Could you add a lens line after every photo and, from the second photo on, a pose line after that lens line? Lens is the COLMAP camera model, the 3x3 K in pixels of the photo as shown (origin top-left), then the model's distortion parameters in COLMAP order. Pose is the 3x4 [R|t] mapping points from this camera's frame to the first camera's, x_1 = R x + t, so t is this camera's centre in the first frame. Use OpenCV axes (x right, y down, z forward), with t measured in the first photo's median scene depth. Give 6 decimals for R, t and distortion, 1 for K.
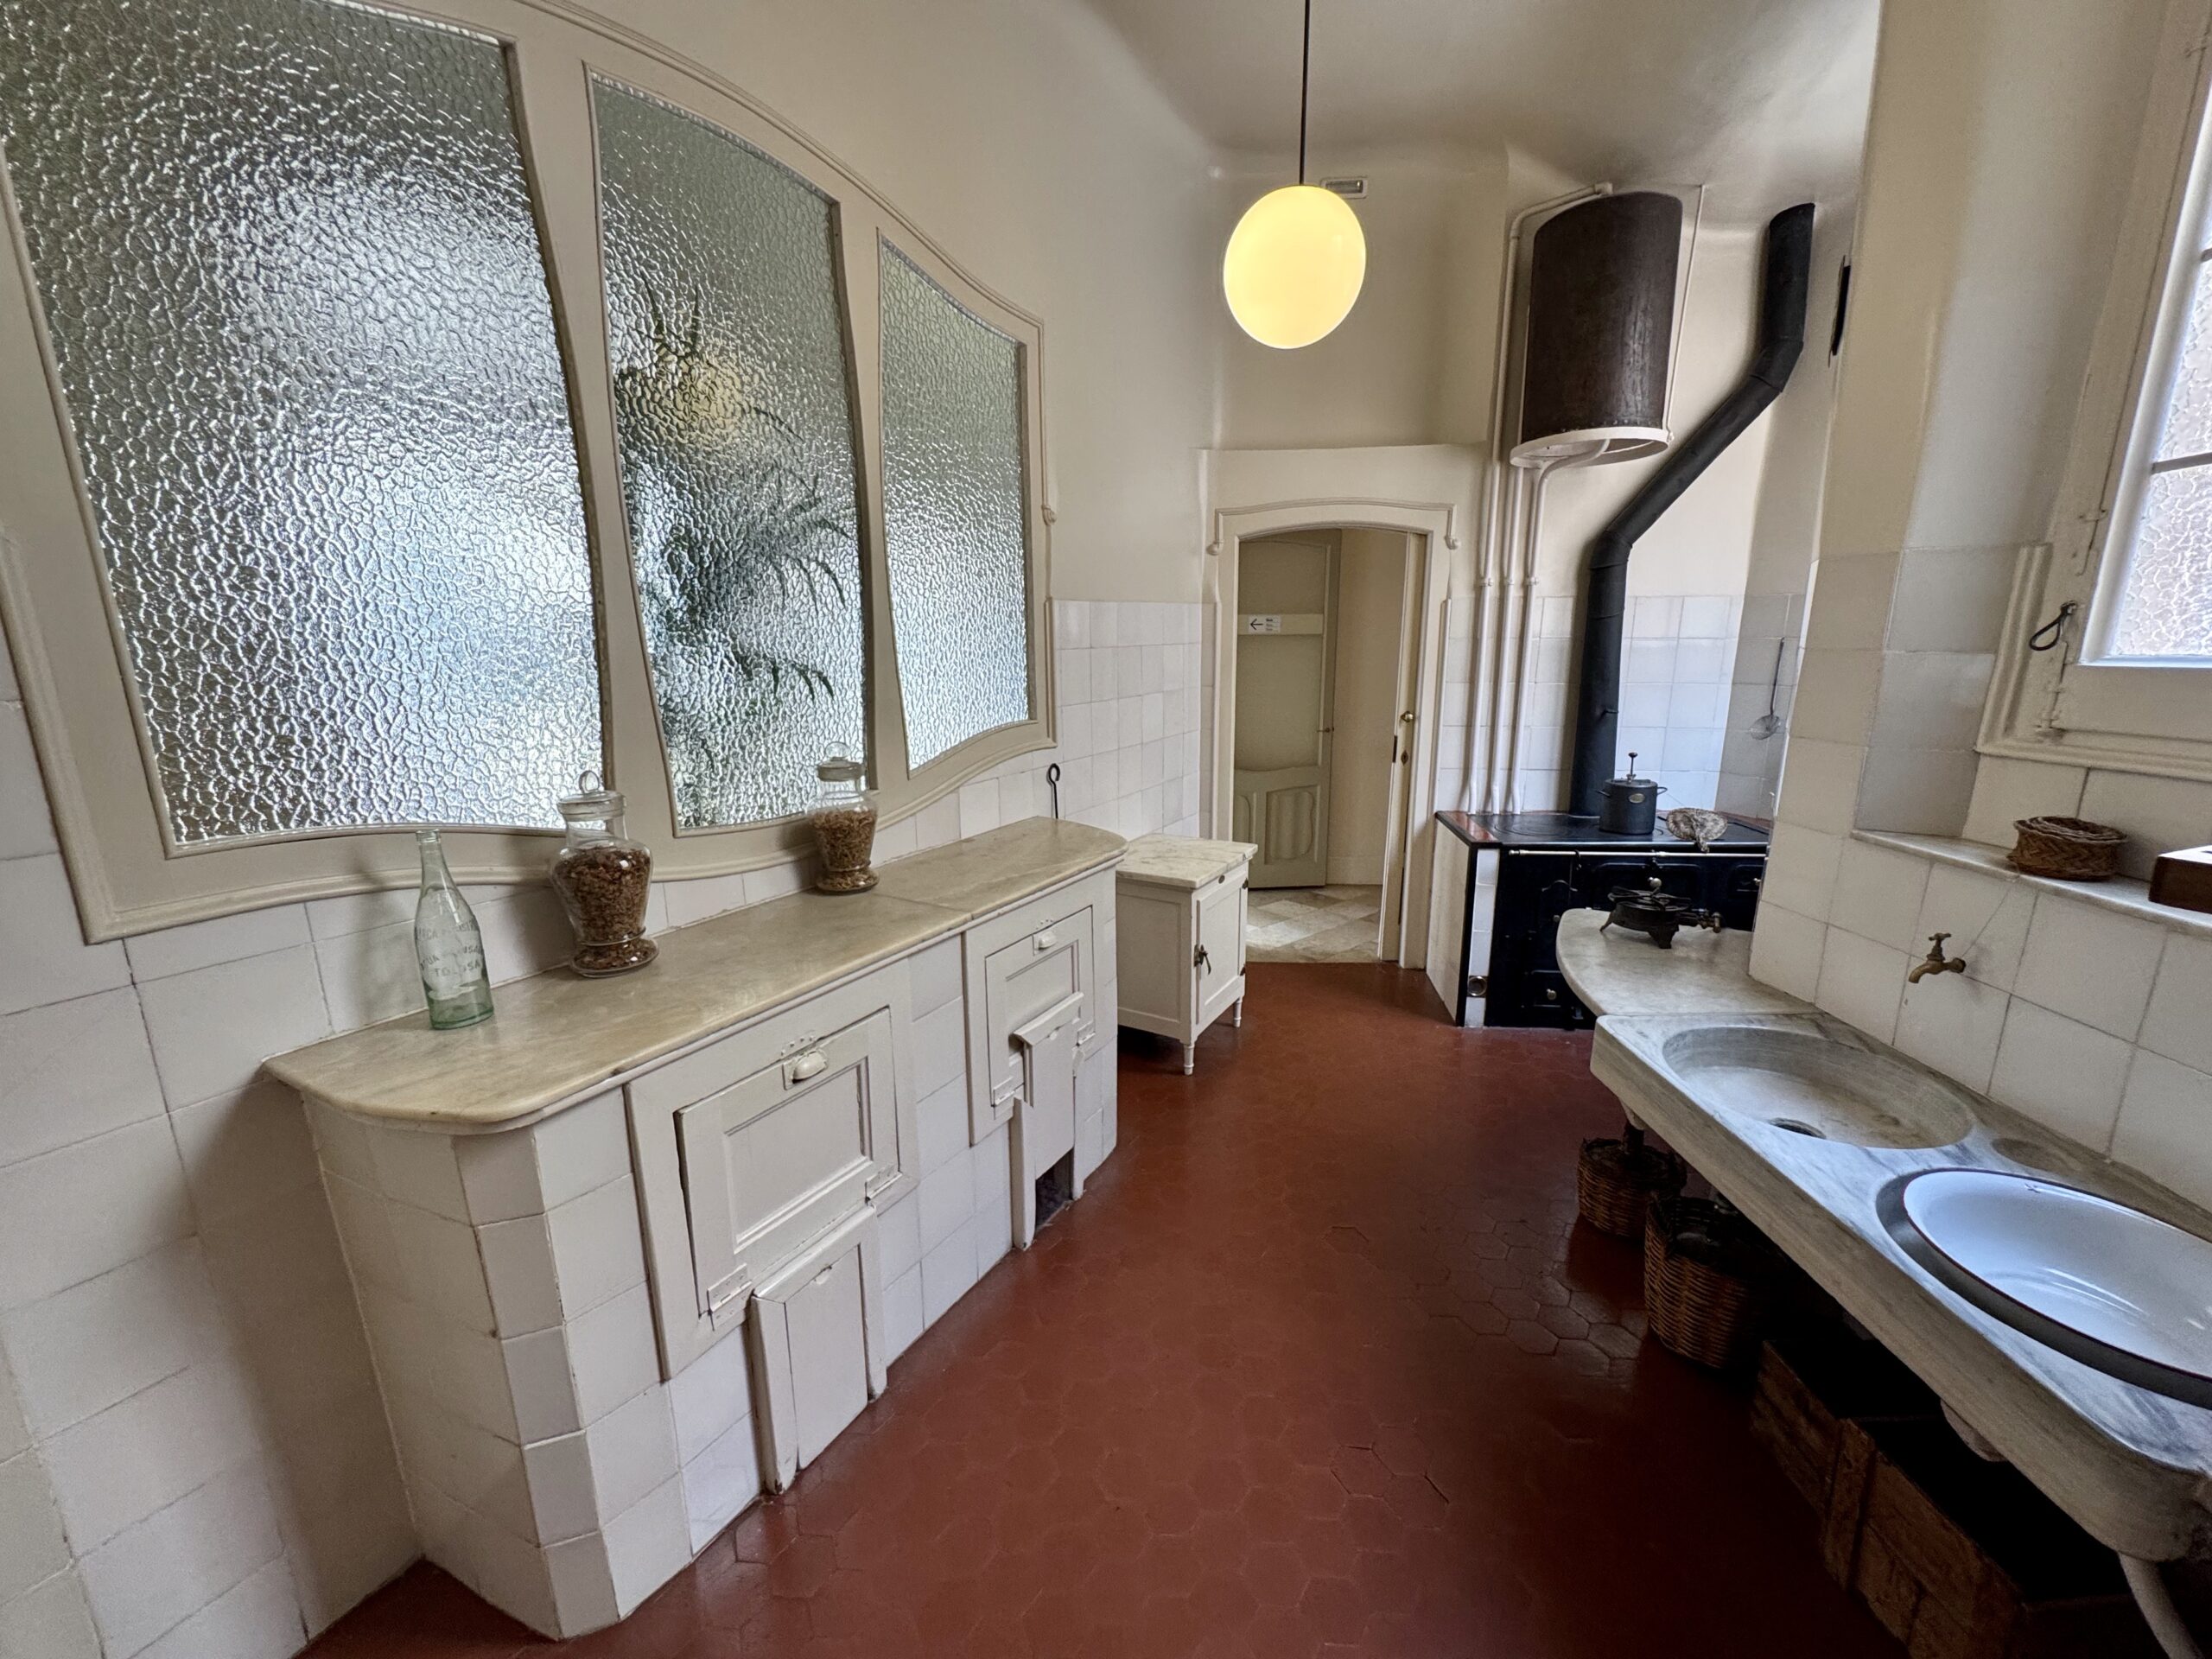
lens RADIAL K [[880.7, 0, 1106.0], [0, 880.7, 829.5], [0, 0, 1]] dist [-0.000178, -0.000056]
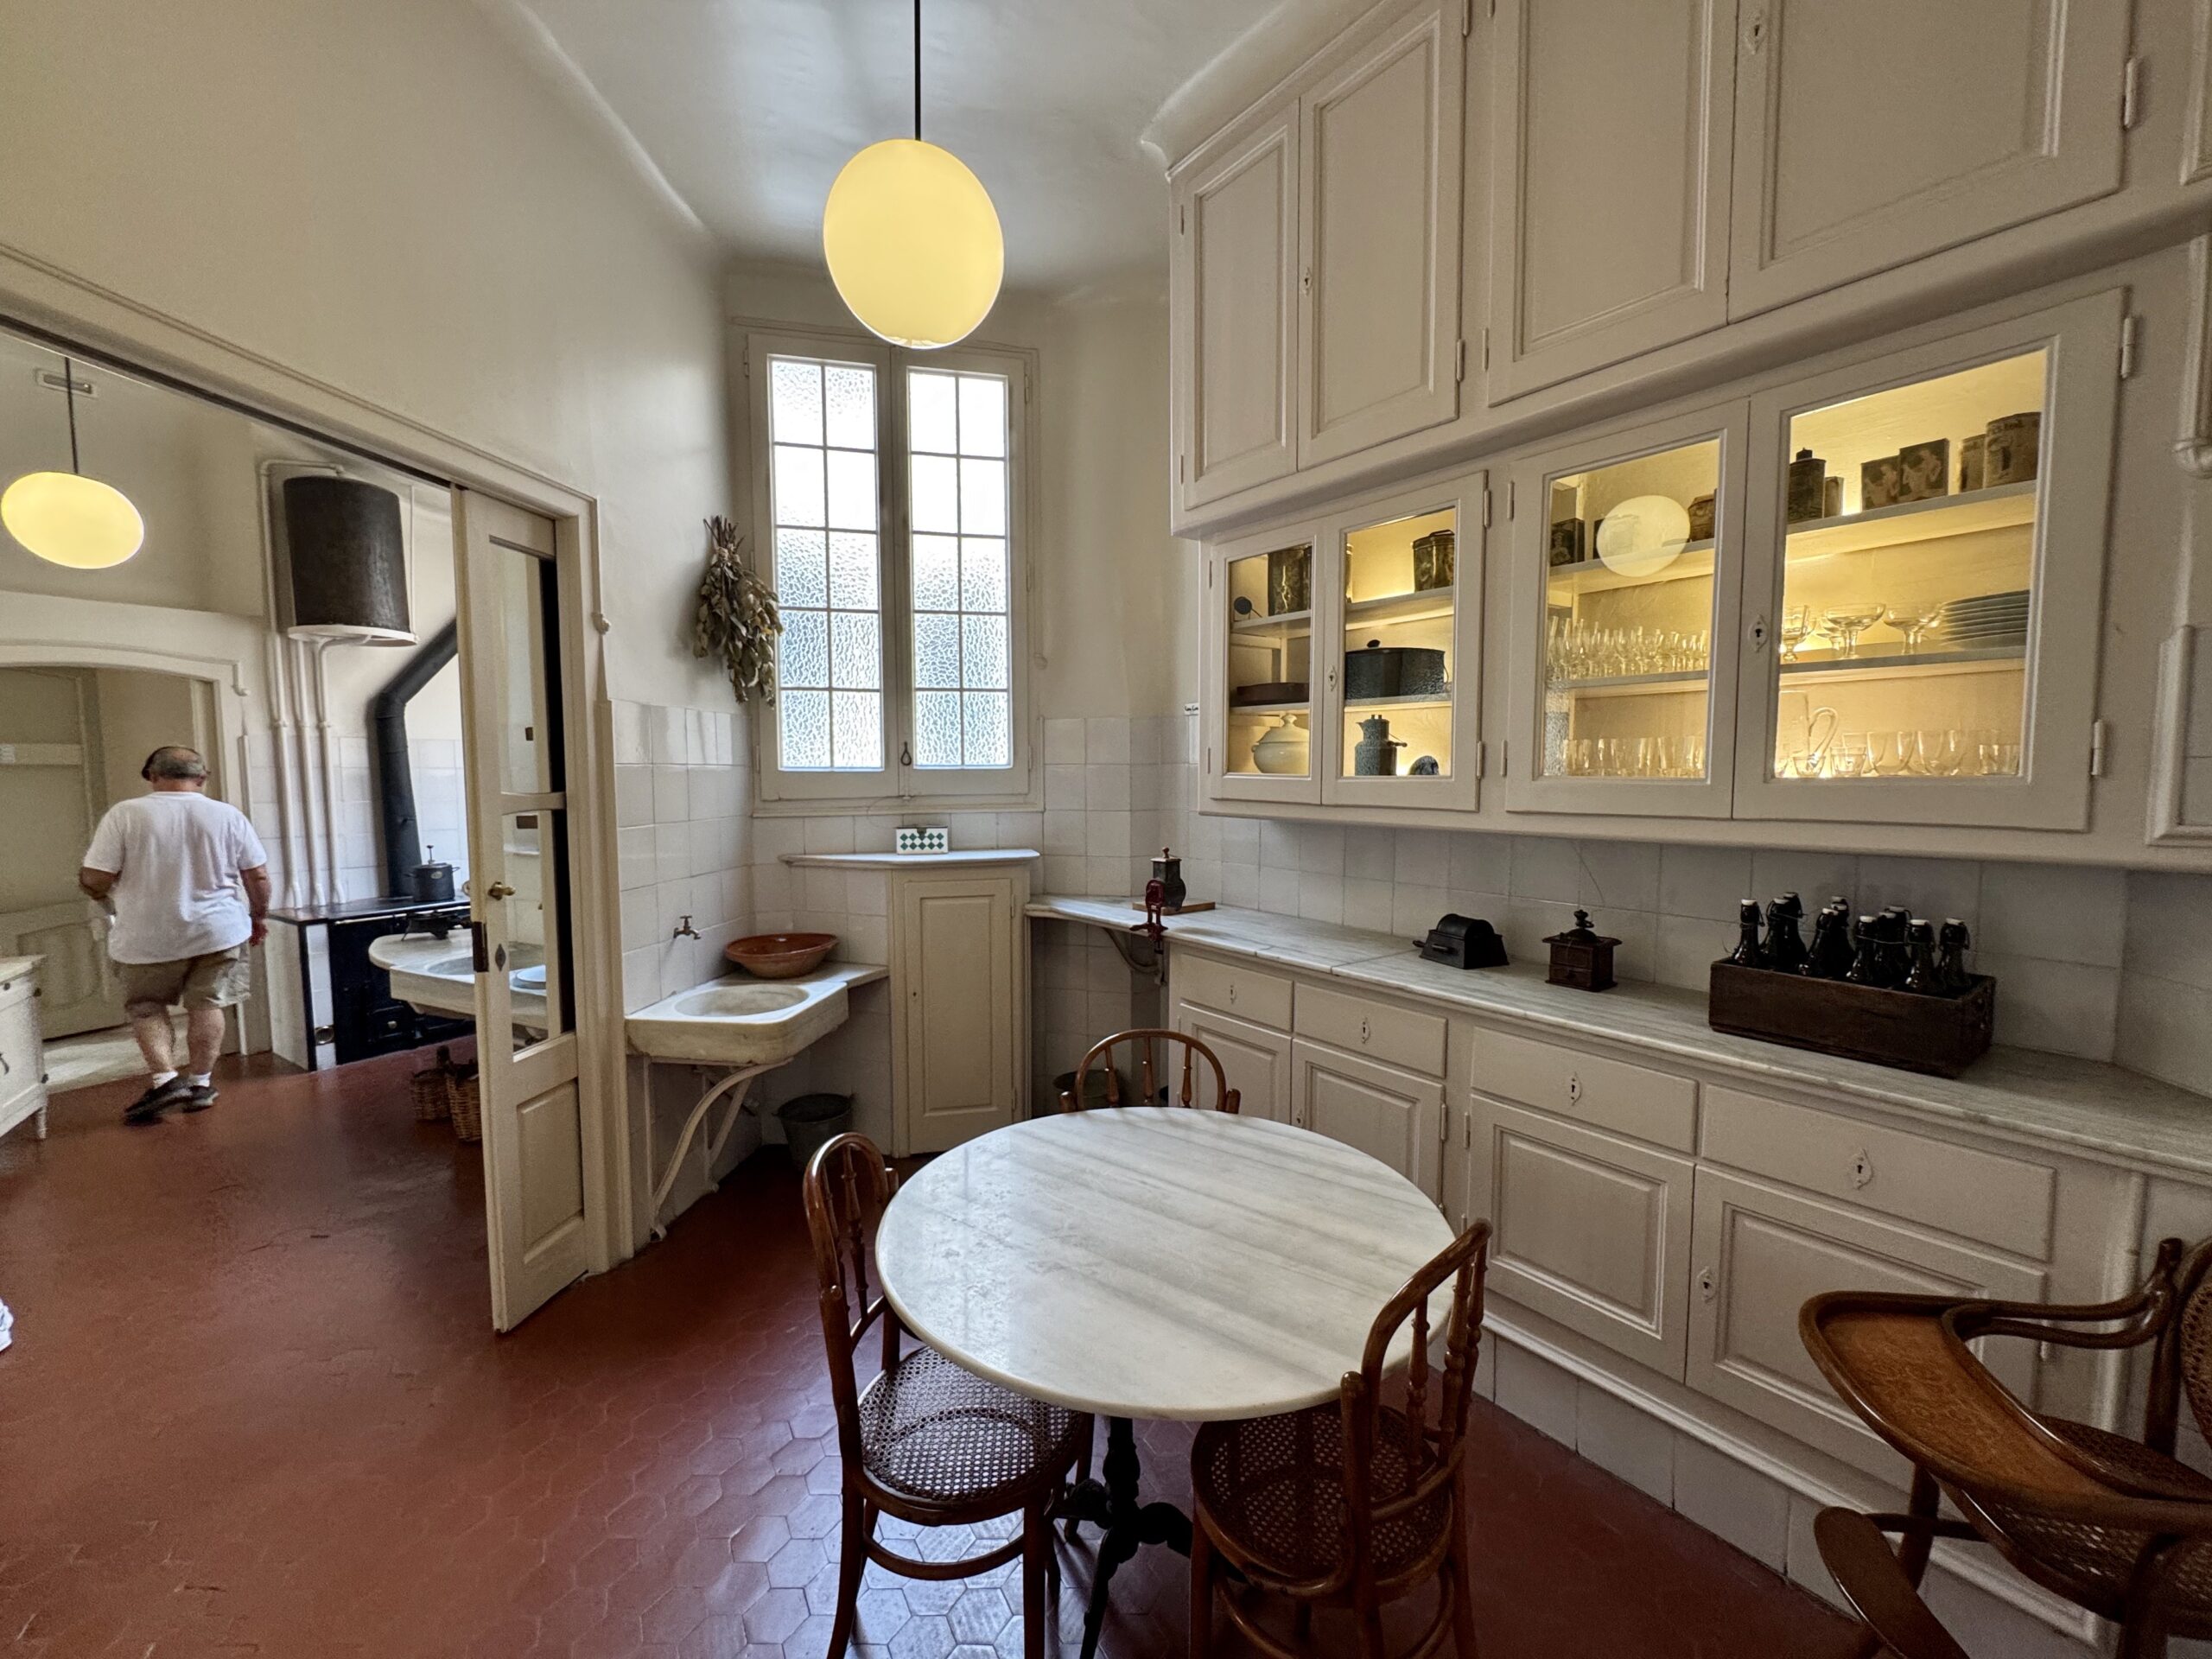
lens RADIAL K [[880.7, 0, 1106.0], [0, 880.7, 829.5], [0, 0, 1]] dist [-0.000178, -0.000056]
pose [[0.425905, -0.054663, 0.903115, -0.226282], [0.196560, 0.979923, -0.033385, 0.150997], [-0.883159, 0.191735, 0.428099, -0.589435]]
